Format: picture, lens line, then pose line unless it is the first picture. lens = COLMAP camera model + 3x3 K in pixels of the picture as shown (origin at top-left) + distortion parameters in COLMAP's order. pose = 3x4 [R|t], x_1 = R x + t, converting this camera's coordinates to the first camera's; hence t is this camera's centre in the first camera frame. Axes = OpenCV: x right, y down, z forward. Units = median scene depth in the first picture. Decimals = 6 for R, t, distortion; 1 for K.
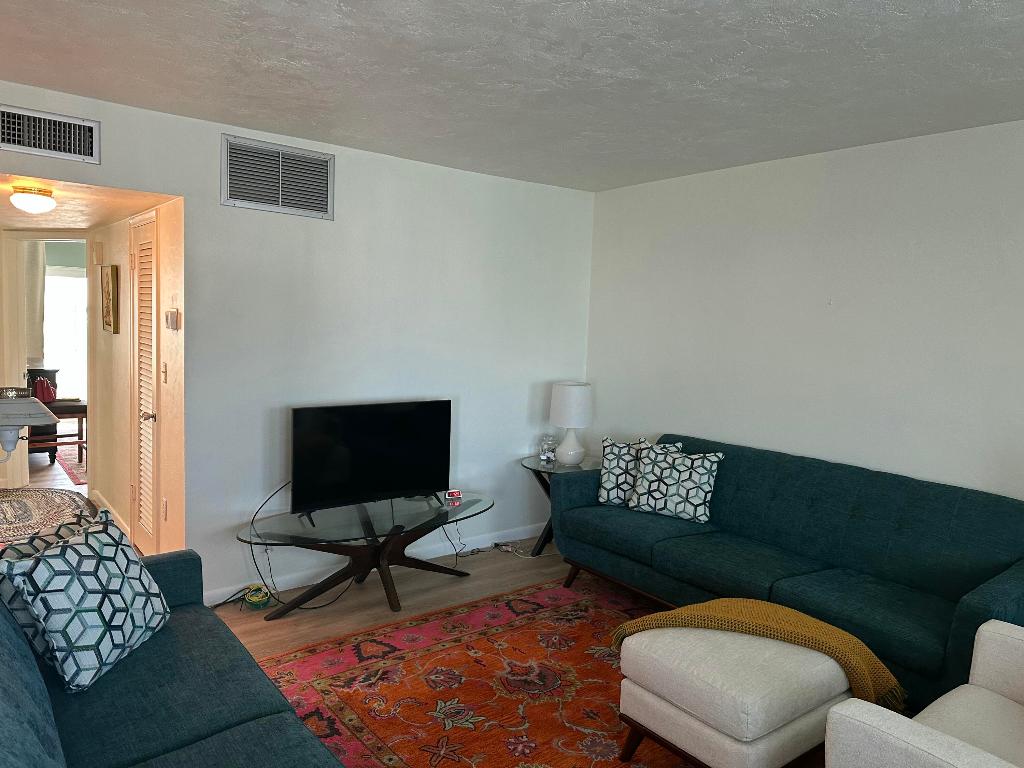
lens RADIAL K [[720.5, 0, 512.0], [0, 720.5, 384.0], [0, 0, 1]] dist [0.102606, -0.132113]
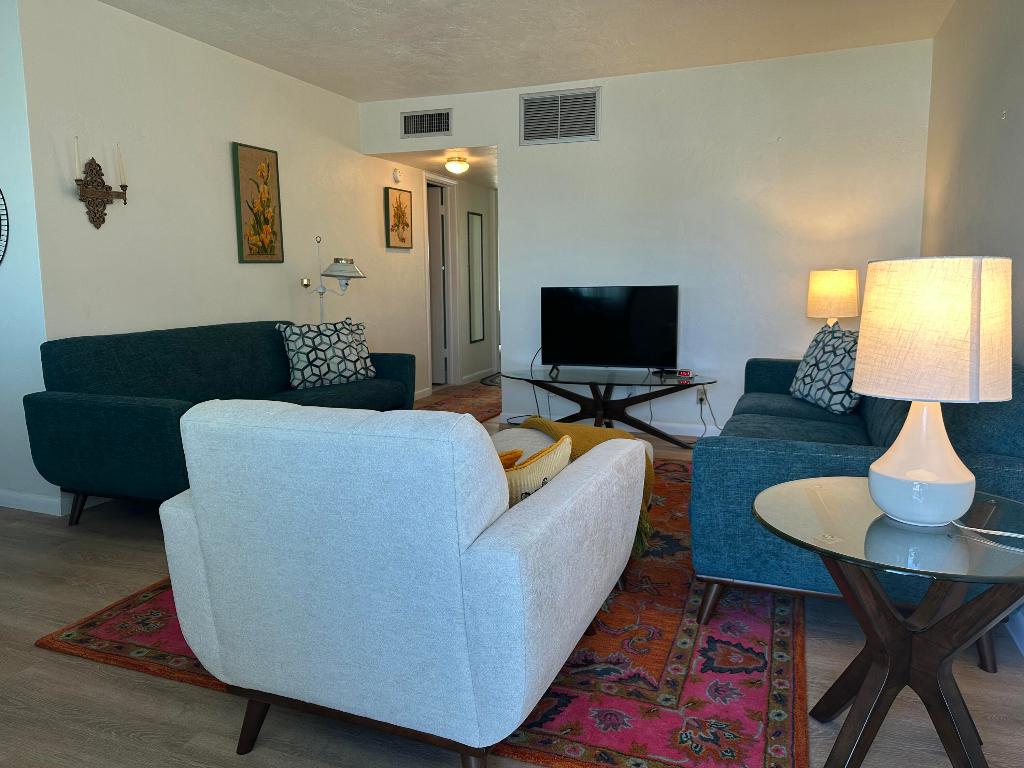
lens RADIAL K [[720.5, 0, 512.0], [0, 720.5, 384.0], [0, 0, 1]] dist [0.102606, -0.132113]
pose [[0.507734, 0.083994, -0.857409, 0.857349], [-0.050160, 0.996430, 0.067909, 0.126544], [0.860052, 0.008528, 0.510135, 0.256455]]
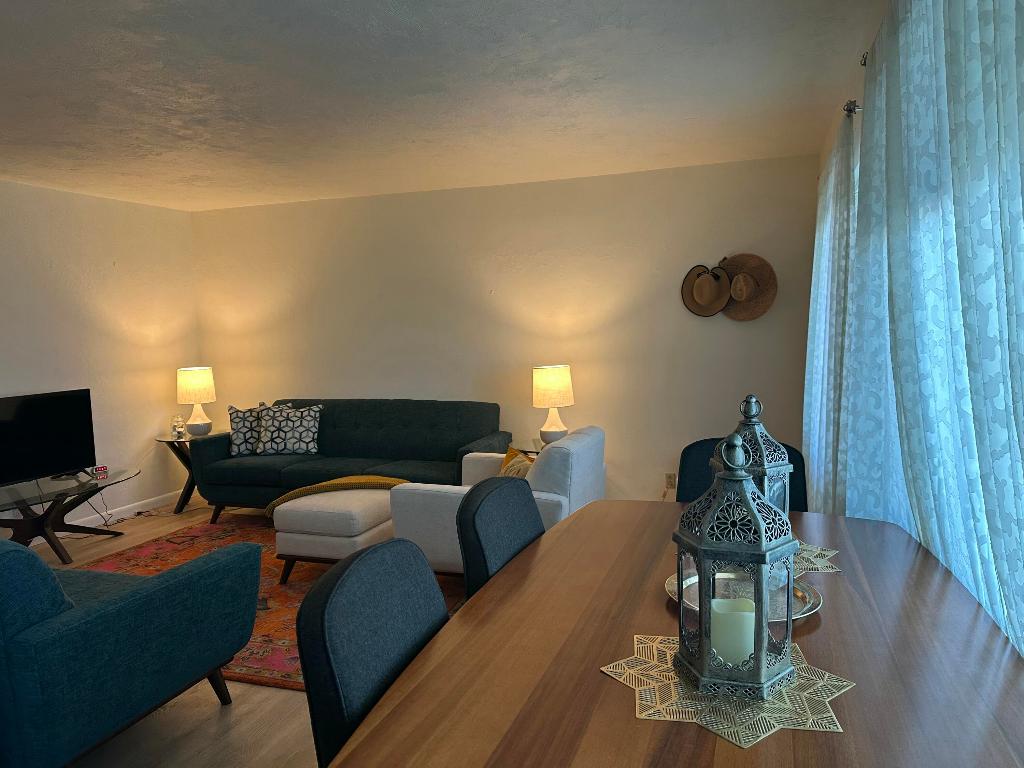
lens RADIAL K [[720.5, 0, 512.0], [0, 720.5, 384.0], [0, 0, 1]] dist [0.102606, -0.132113]
pose [[0.842854, -0.102061, 0.528376, -0.157214], [0.103610, 0.994258, 0.026774, 0.061851], [-0.528074, 0.032179, 0.848588, -0.442789]]
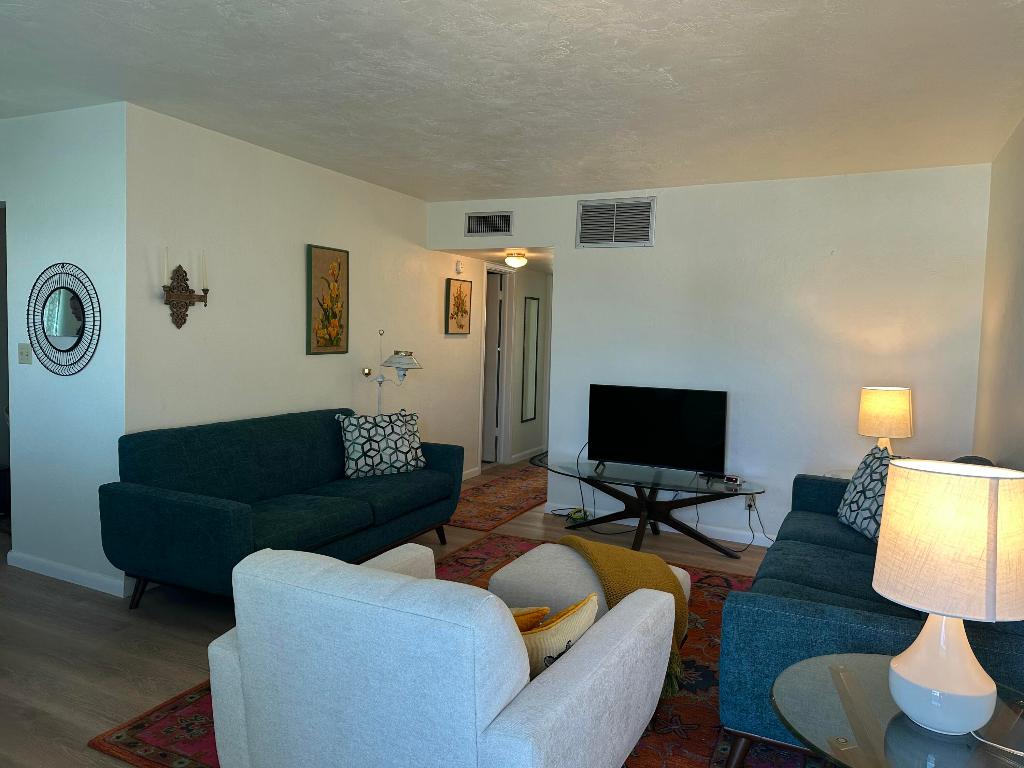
lens RADIAL K [[716.2, 0, 512.0], [0, 716.2, 384.0], [0, 0, 1]] dist [0.100662, -0.119247]
pose [[0.436024, 0.038773, -0.899099, 0.883189], [-0.094176, 0.995552, -0.002739, 0.051384], [0.894994, 0.085868, 0.437736, 0.254180]]
